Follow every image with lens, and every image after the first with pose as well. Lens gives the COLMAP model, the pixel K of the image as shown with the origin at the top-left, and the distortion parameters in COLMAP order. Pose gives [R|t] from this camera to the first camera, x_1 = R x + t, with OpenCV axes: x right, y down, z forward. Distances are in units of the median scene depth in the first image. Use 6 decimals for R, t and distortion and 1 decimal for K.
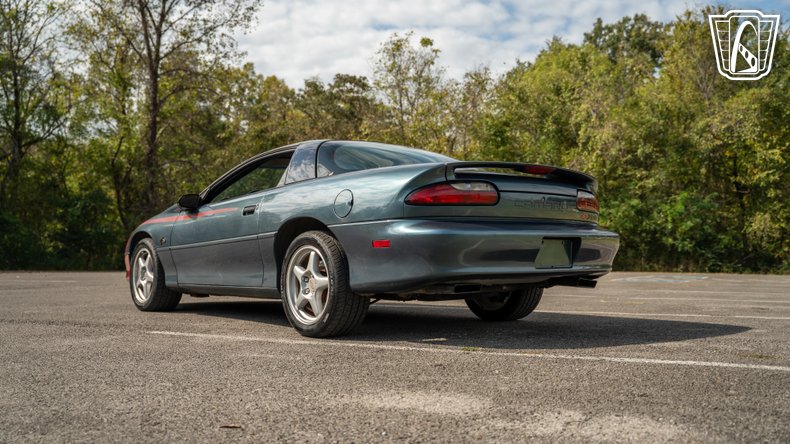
lens RADIAL K [[763.8, 0, 395.0], [0, 763.8, 222.0], [0, 0, 1]] dist [-0.111943, 0.247842]
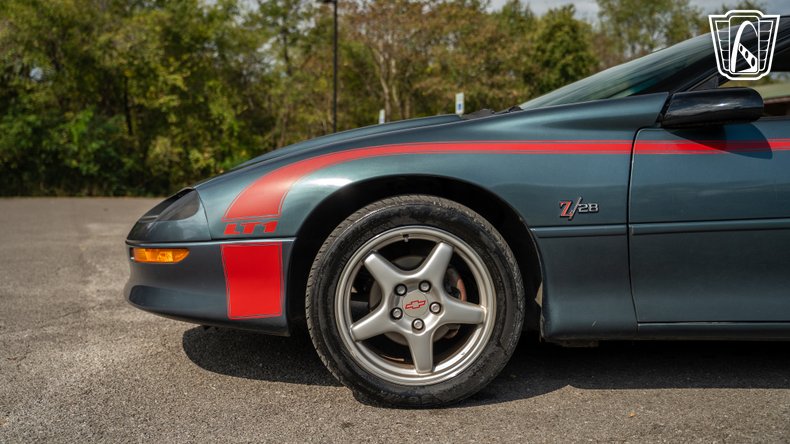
lens RADIAL K [[757.0, 0, 395.0], [0, 757.0, 222.0], [0, 0, 1]] dist [-0.096610, 0.225104]
pose [[0.637961, -0.039246, 0.769068, -0.089623], [-0.042701, 0.995361, 0.086216, 0.000773], [-0.768884, -0.087842, 0.633326, 0.118610]]
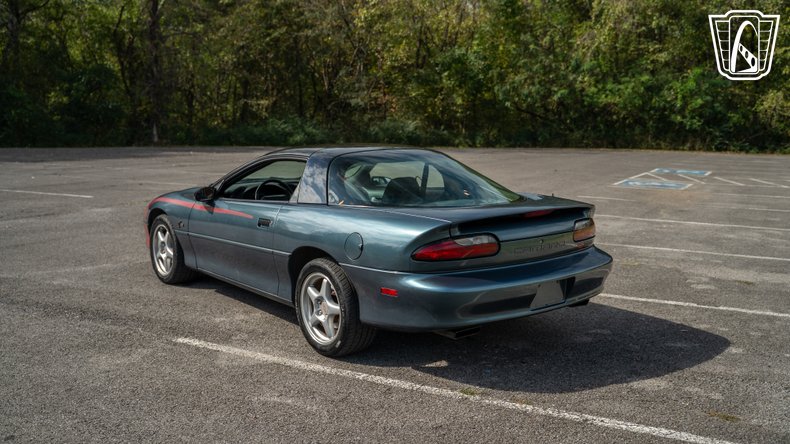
lens RADIAL K [[763.8, 0, 395.0], [0, 763.8, 222.0], [0, 0, 1]] dist [-0.111943, 0.247842]
pose [[0.999922, 0.010005, -0.007474, -0.000222], [-0.008423, 0.982144, 0.187941, -0.025108], [0.009221, -0.187863, 0.982152, -0.004130]]
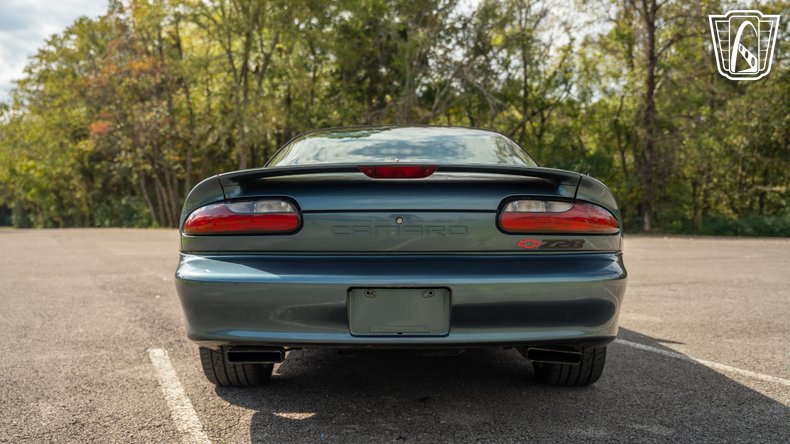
lens RADIAL K [[772.2, 0, 396.1], [0, 772.2, 229.5], [0, 0, 1]] dist [-0.111561, 0.243673]
pose [[0.760381, 0.015333, -0.649297, 0.057866], [0.029280, 0.997896, 0.057854, -0.005650], [0.648817, -0.063003, 0.758332, 0.052691]]
